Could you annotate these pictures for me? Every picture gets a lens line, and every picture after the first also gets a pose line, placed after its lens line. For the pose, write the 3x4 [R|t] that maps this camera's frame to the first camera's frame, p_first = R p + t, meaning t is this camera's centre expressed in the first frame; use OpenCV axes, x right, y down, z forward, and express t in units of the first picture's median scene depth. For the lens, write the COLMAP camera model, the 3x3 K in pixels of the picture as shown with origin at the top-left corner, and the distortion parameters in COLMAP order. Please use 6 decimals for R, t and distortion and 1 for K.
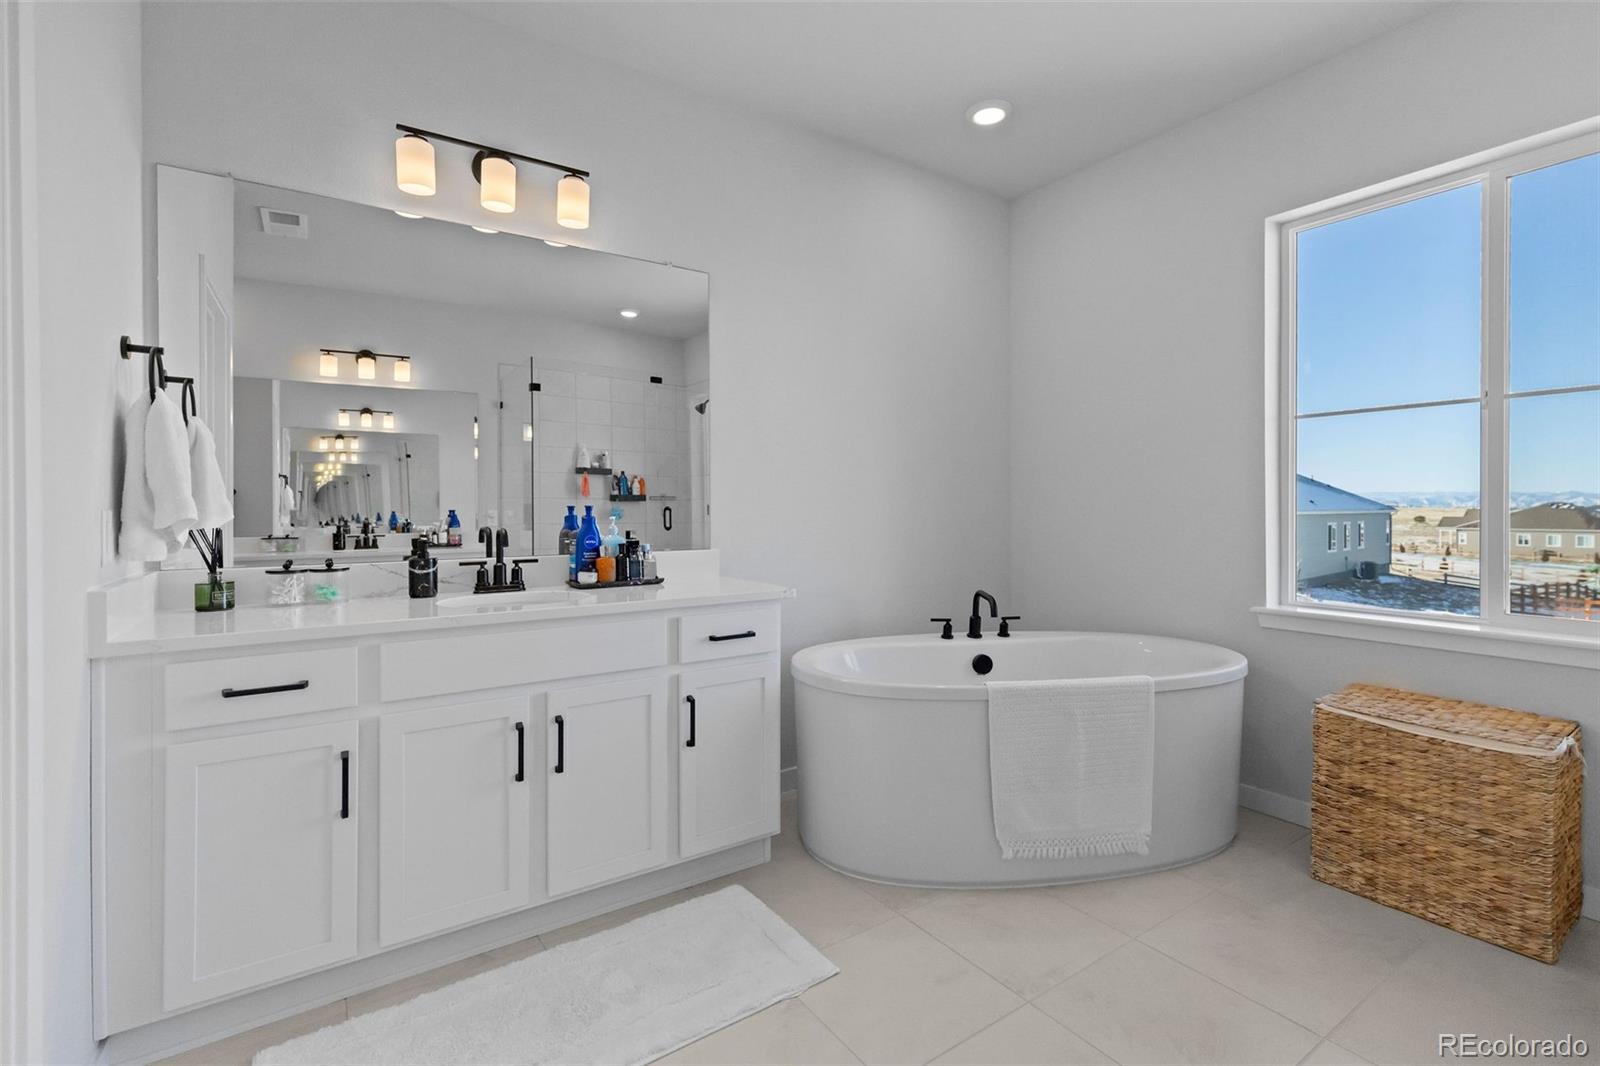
lens RADIAL K [[718.3, 0, 797.7], [0, 718.3, 518.0], [0, 0, 1]] dist [0.007863, 0.000052]
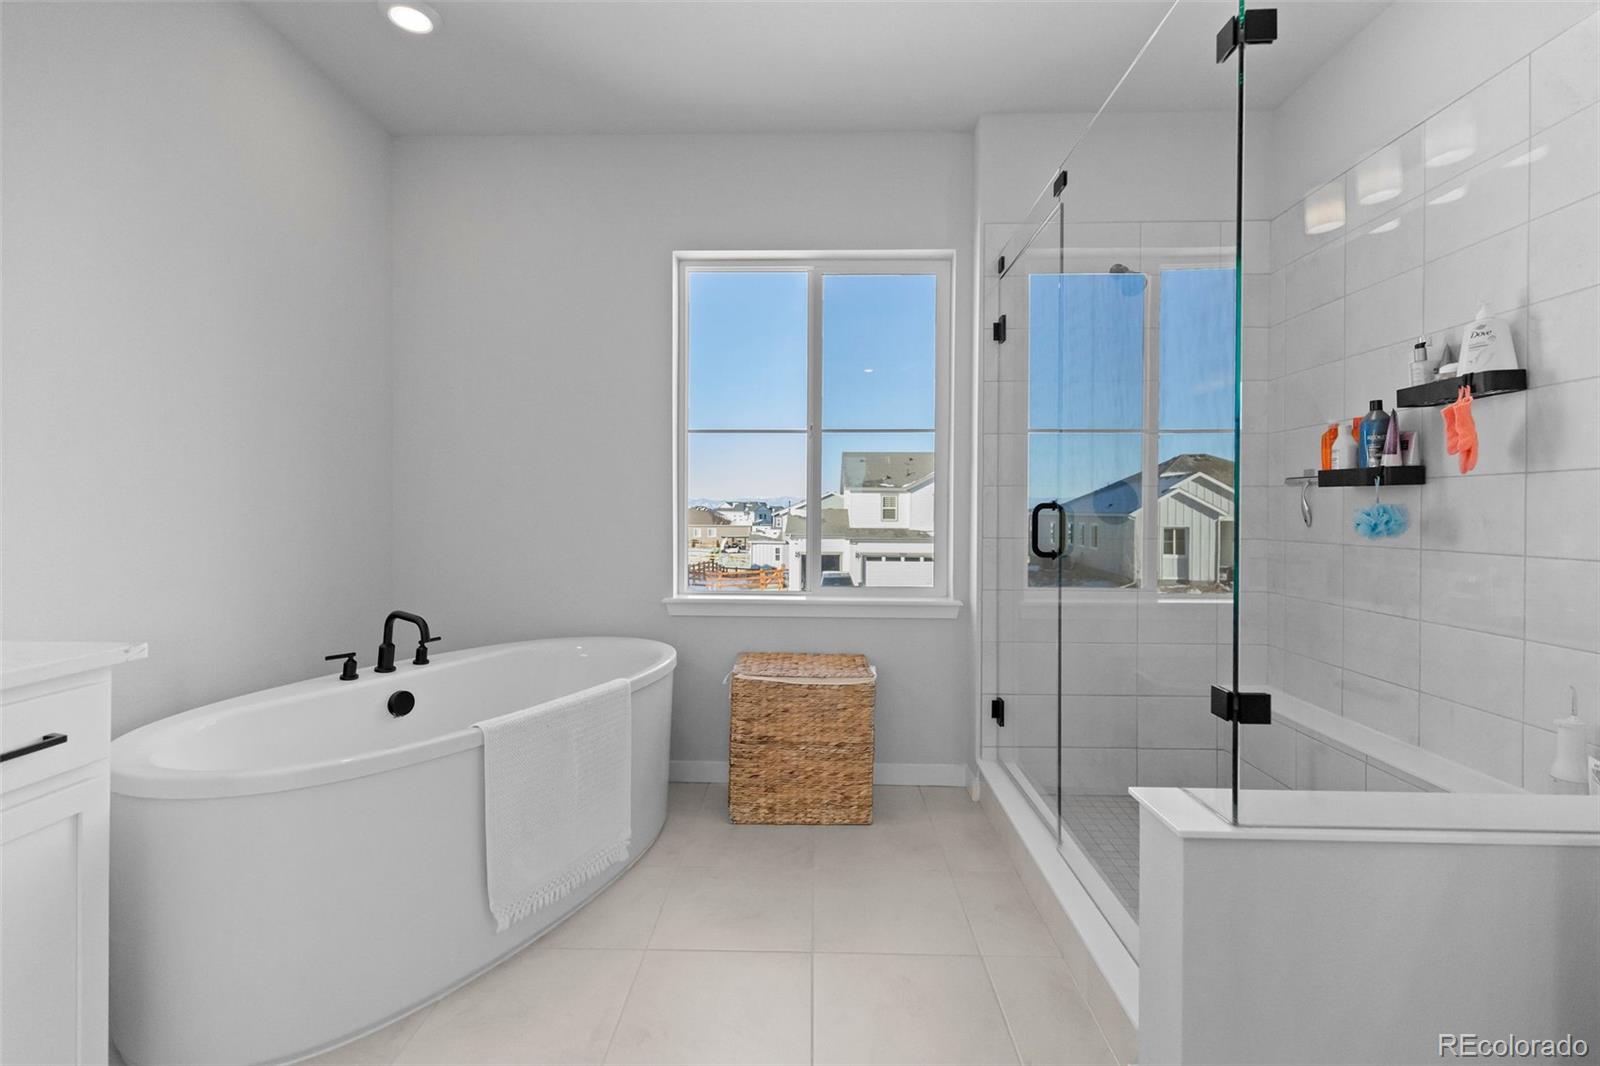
lens RADIAL K [[718.3, 0, 797.7], [0, 718.3, 518.0], [0, 0, 1]] dist [0.007863, 0.000052]
pose [[0.581559, -0.004907, 0.813489, -0.185876], [0.005363, 0.999983, 0.002197, -0.002196], [-0.813486, 0.003085, 0.581576, 0.239973]]
